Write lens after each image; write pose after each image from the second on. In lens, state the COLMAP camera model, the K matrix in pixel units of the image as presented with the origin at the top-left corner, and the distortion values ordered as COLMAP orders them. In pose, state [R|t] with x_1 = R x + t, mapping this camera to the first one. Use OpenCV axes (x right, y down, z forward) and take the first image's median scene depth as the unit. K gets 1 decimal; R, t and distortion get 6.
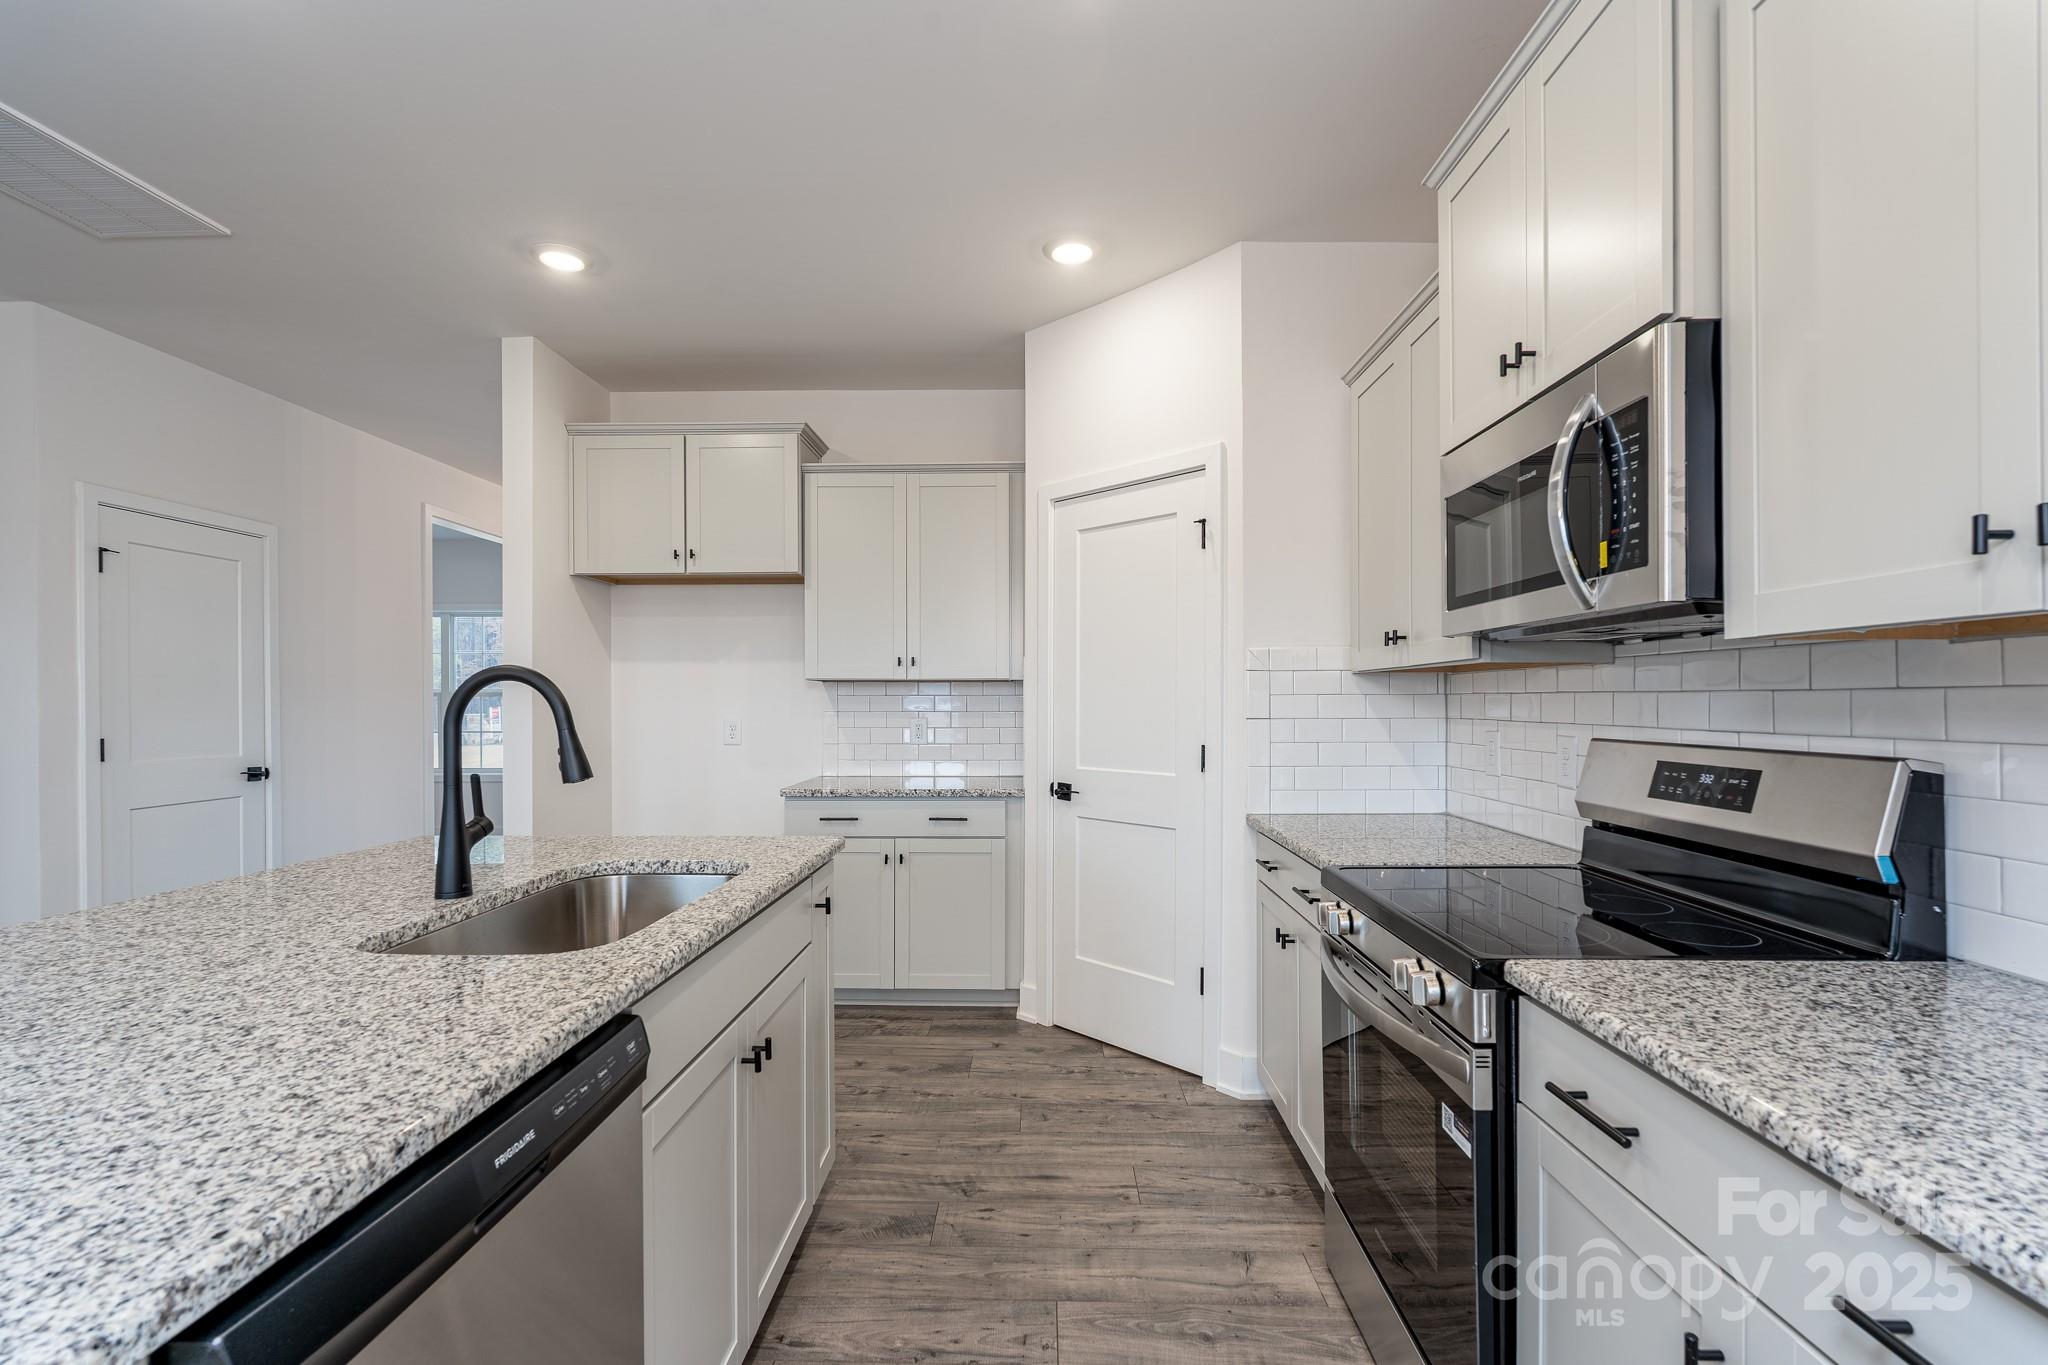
lens RADIAL K [[915.8, 0, 1028.1], [0, 915.8, 714.8], [0, 0, 1]] dist [-0.004569, 0.001619]
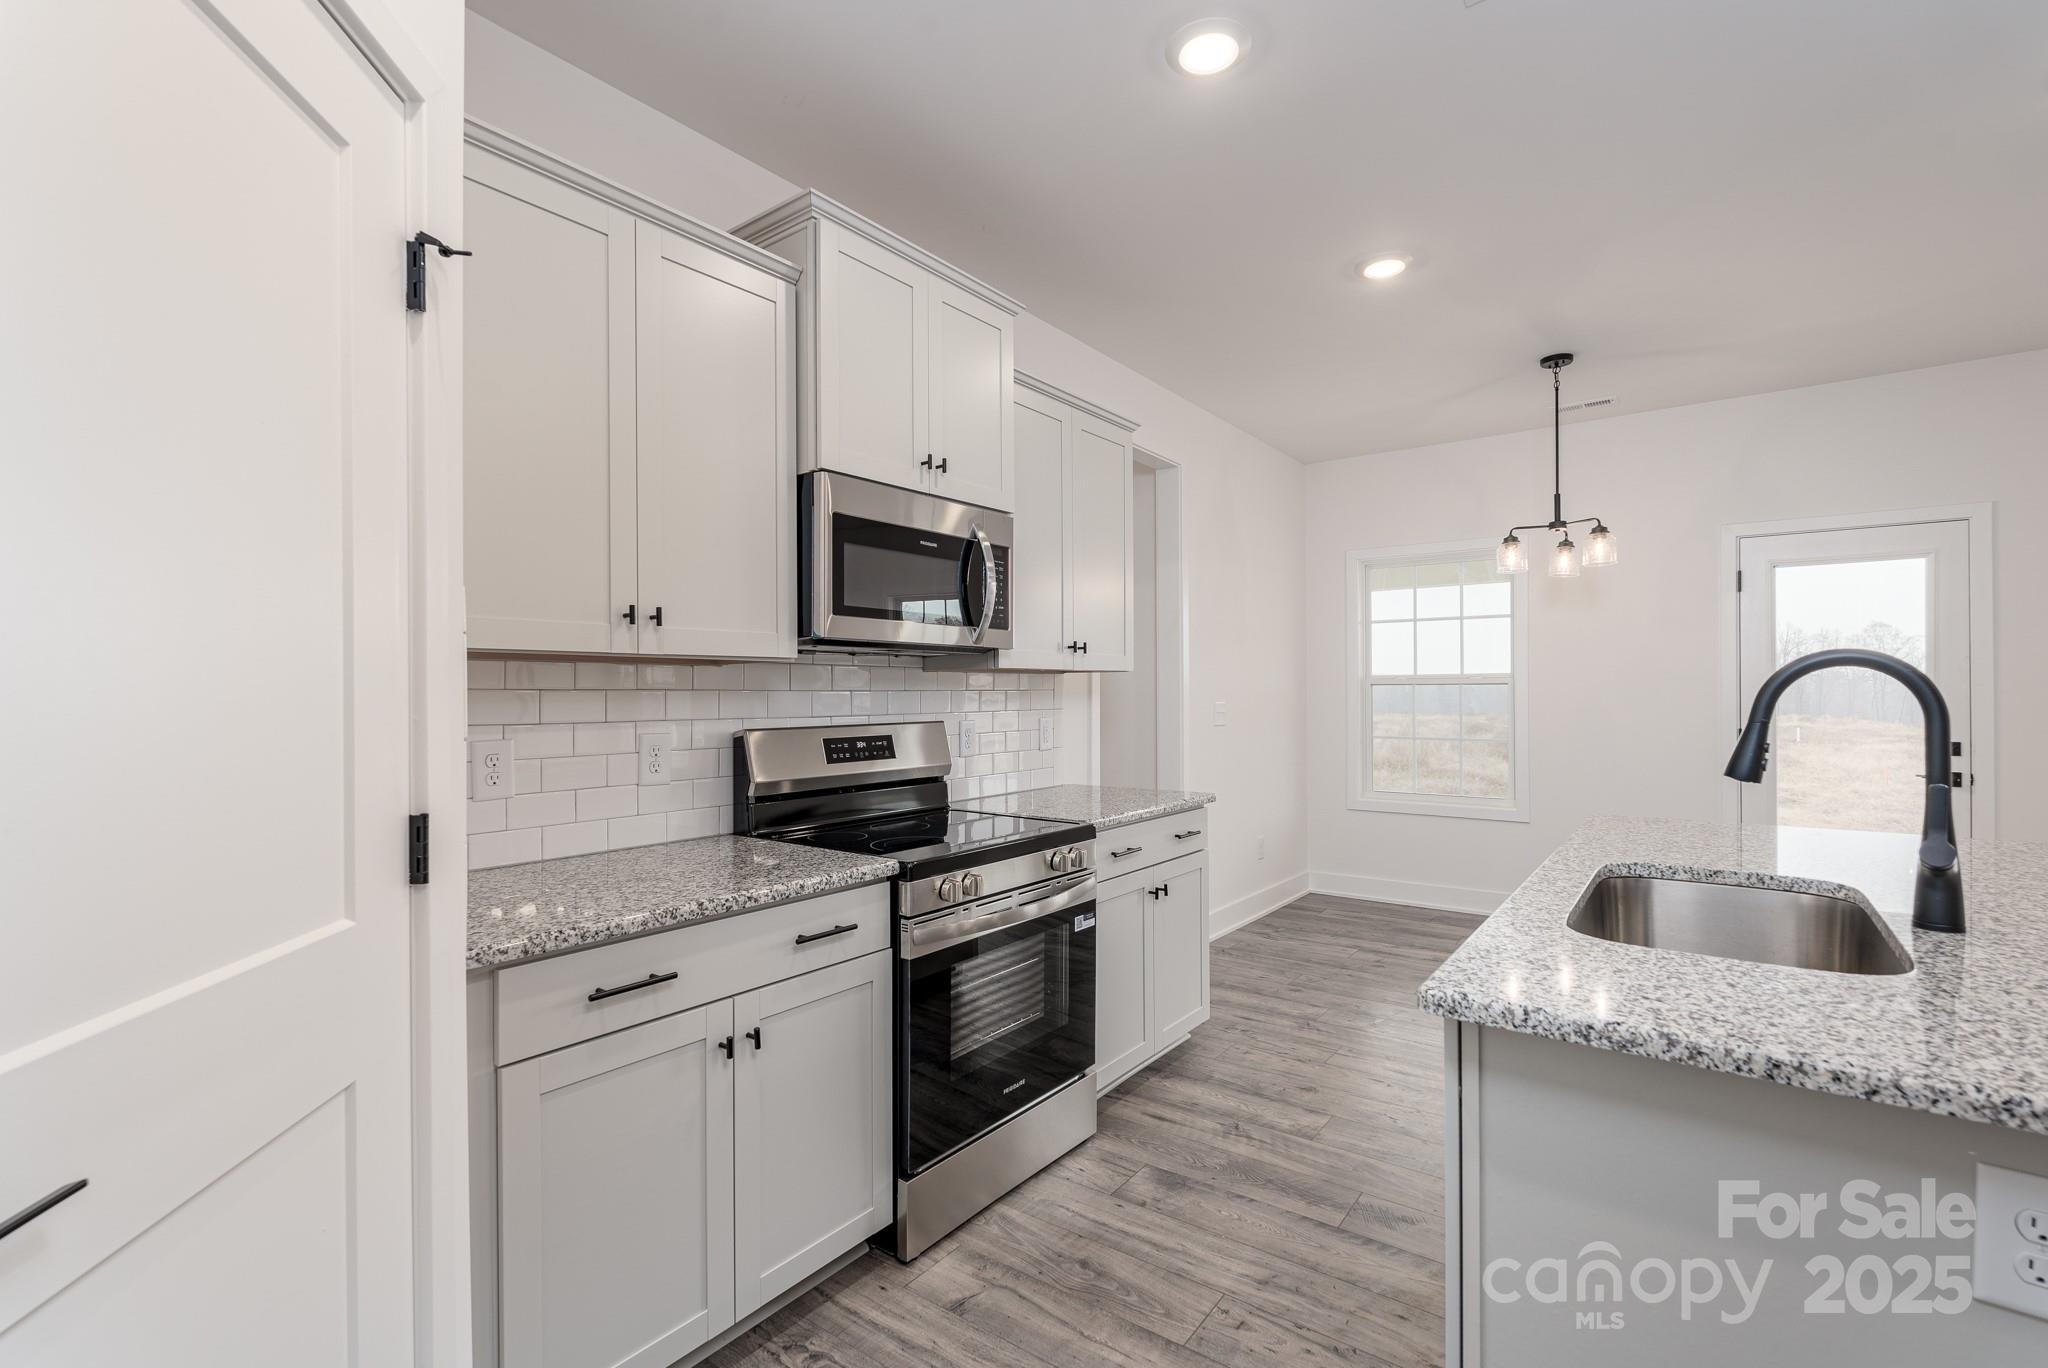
lens RADIAL K [[915.8, 0, 1025.4], [0, 915.8, 692.7], [0, 0, 1]] dist [-0.004569, 0.001619]
pose [[-0.810557, 0.009941, 0.585575, -0.297076], [0.019514, 0.999759, 0.010039, -0.021705], [-0.585335, 0.019564, -0.810556, 1.408853]]
